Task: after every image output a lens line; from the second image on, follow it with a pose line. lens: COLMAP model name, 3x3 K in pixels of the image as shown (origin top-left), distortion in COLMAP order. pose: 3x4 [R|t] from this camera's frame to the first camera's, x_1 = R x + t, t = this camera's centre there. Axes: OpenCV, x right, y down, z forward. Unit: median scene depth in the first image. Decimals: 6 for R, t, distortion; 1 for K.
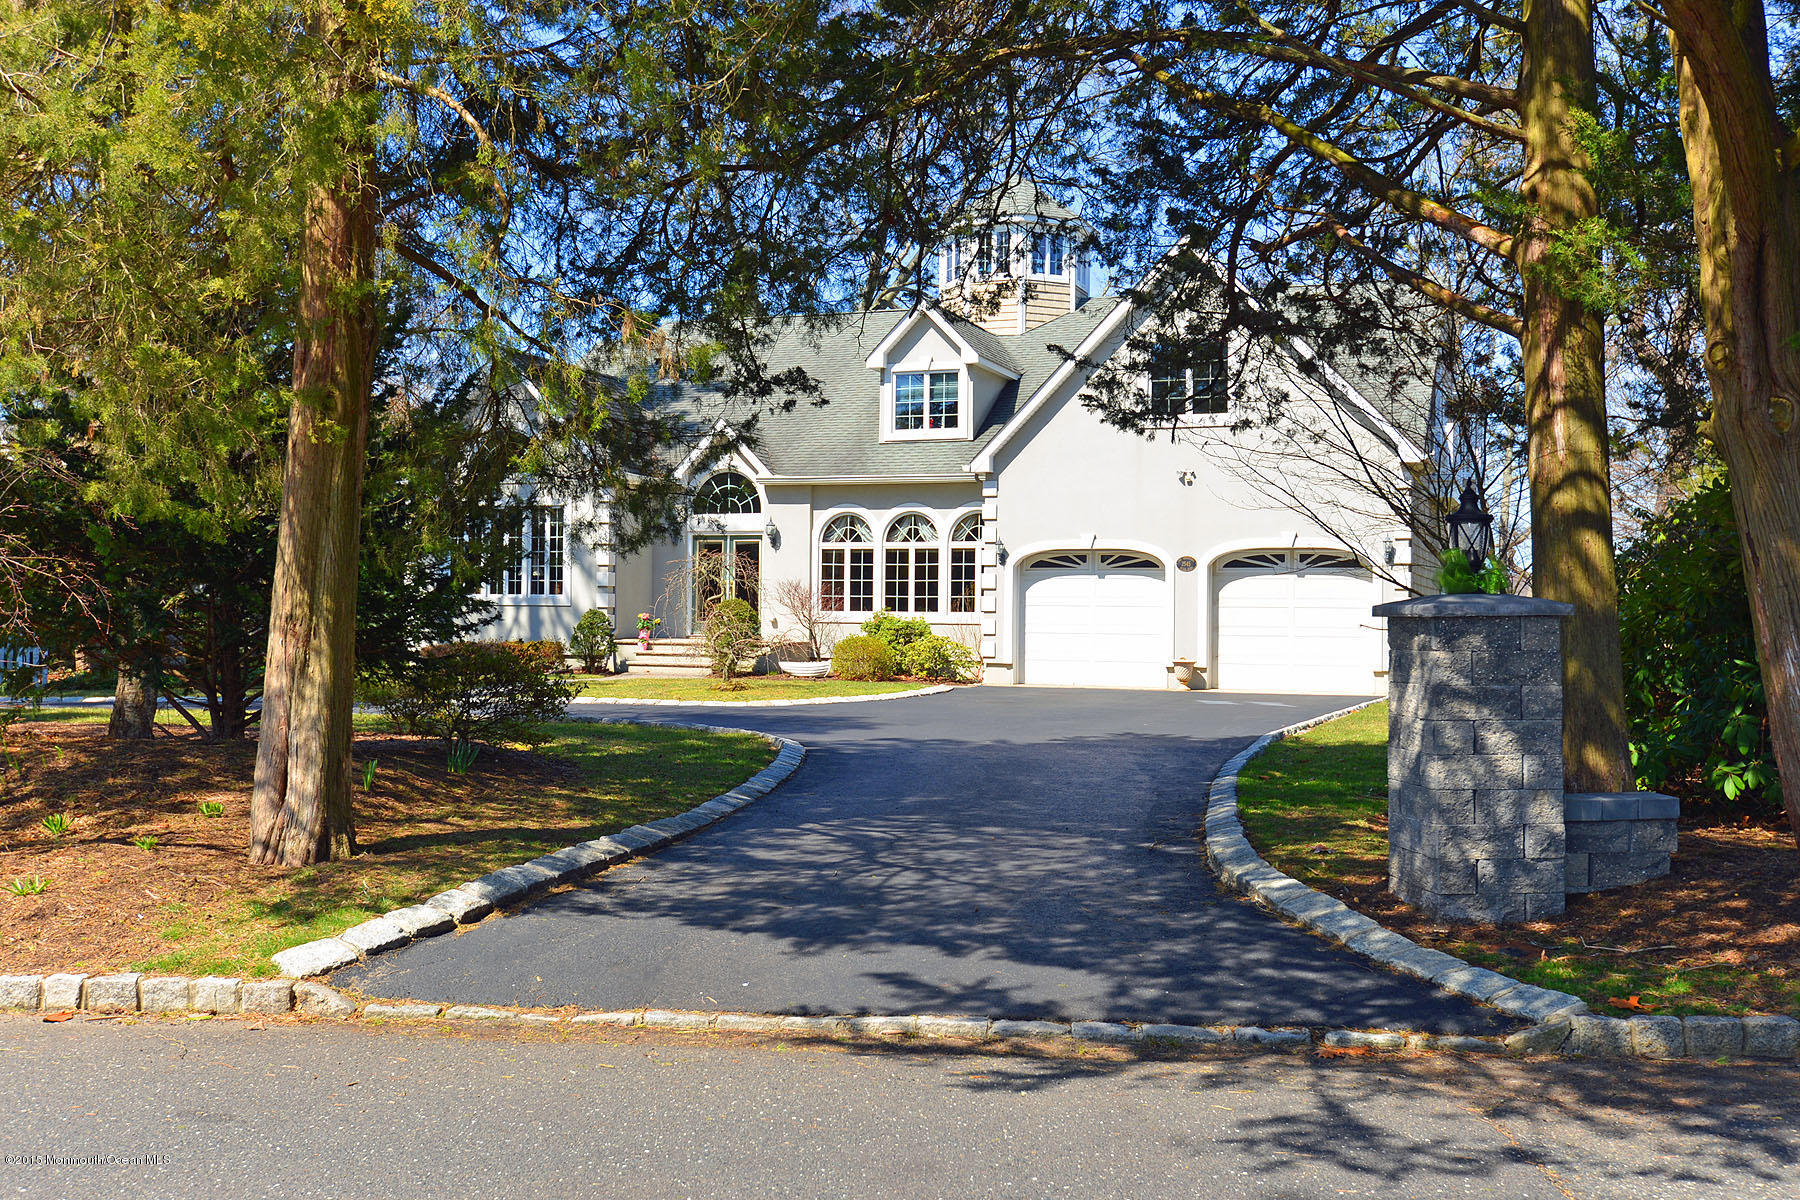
lens RADIAL K [[1821.9, 0, 899.7], [0, 1821.9, 603.6], [0, 0, 1]] dist [-0.022518, 0.000000]
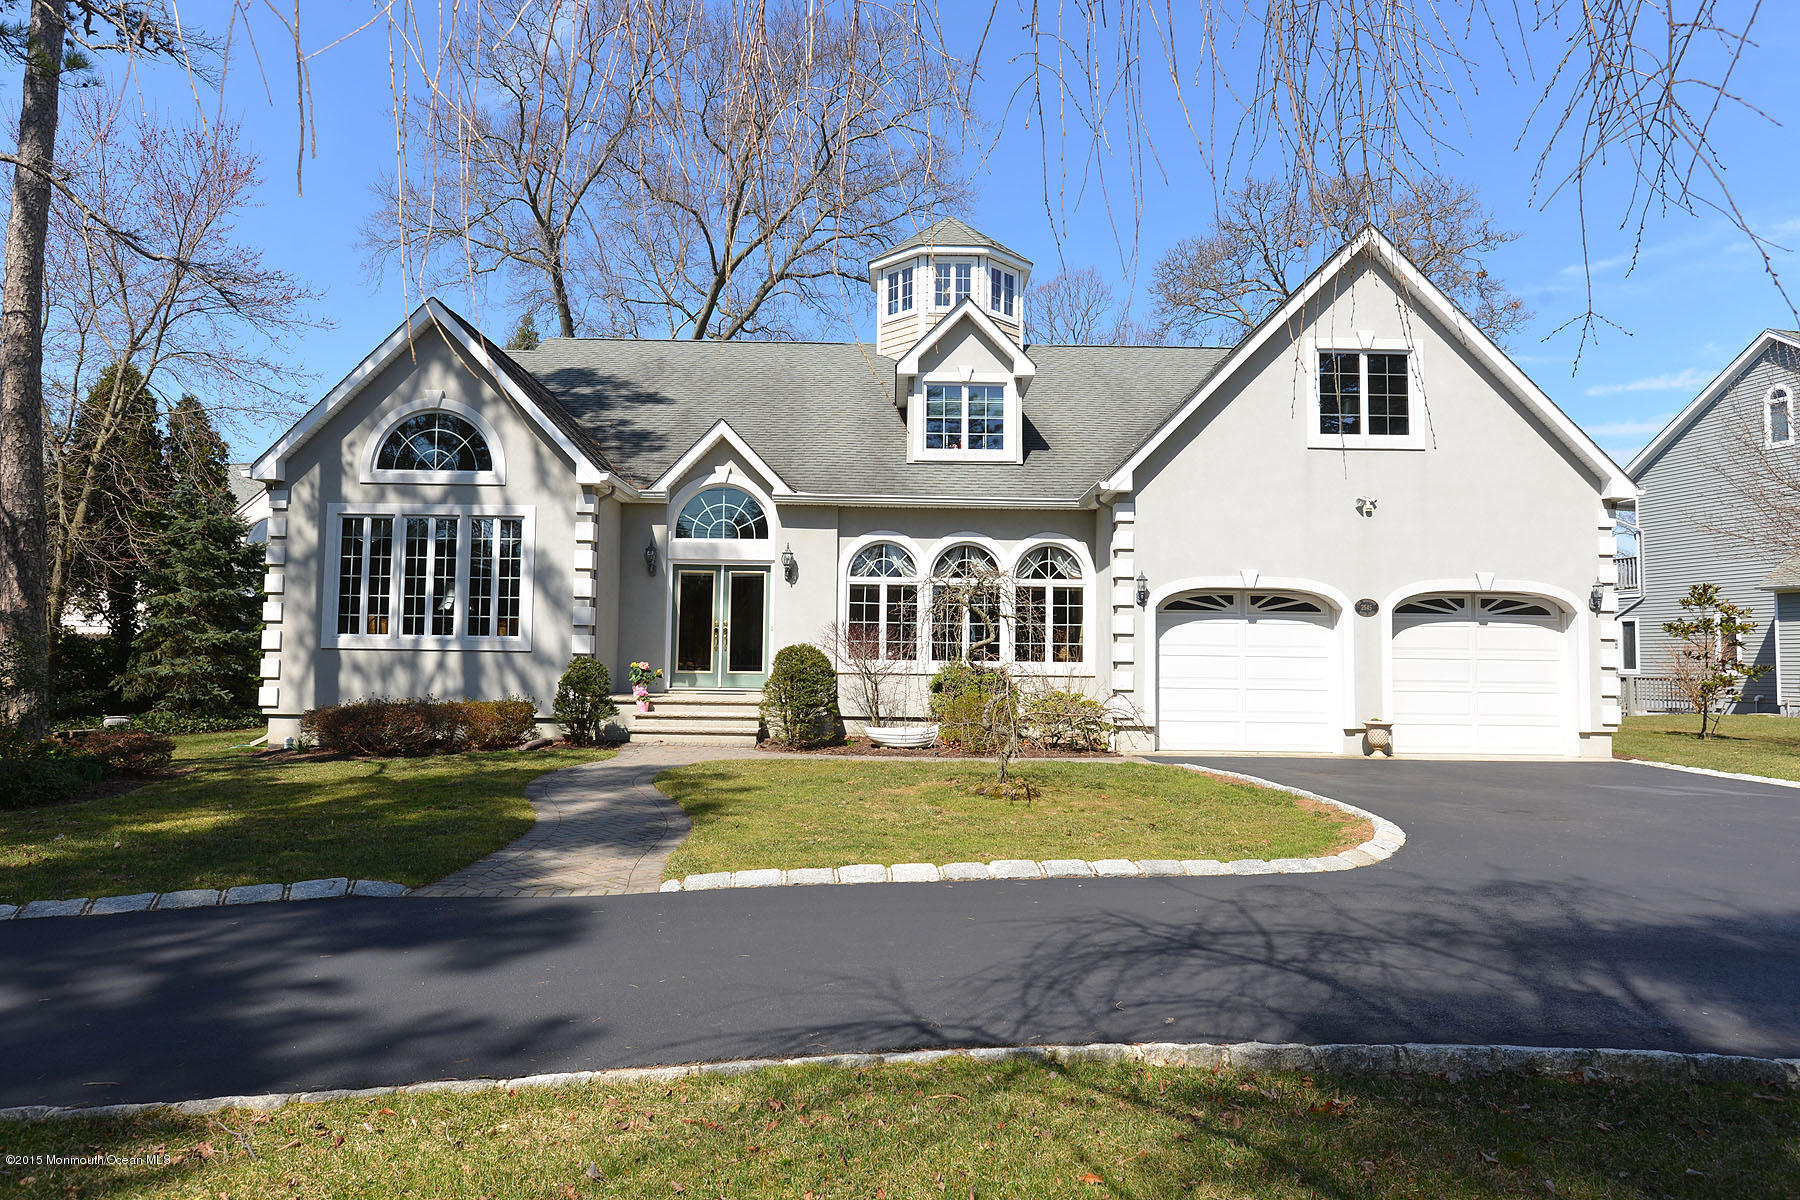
lens RADIAL K [[1111.9, 0, 902.2], [0, 1111.9, 594.4], [0, 0, 1]] dist [-0.004282, -0.000224]
pose [[0.932930, 0.022723, 0.359341, -0.203073], [-0.007629, 0.999030, -0.043367, -0.003515], [-0.359977, 0.037717, 0.932198, 0.522151]]
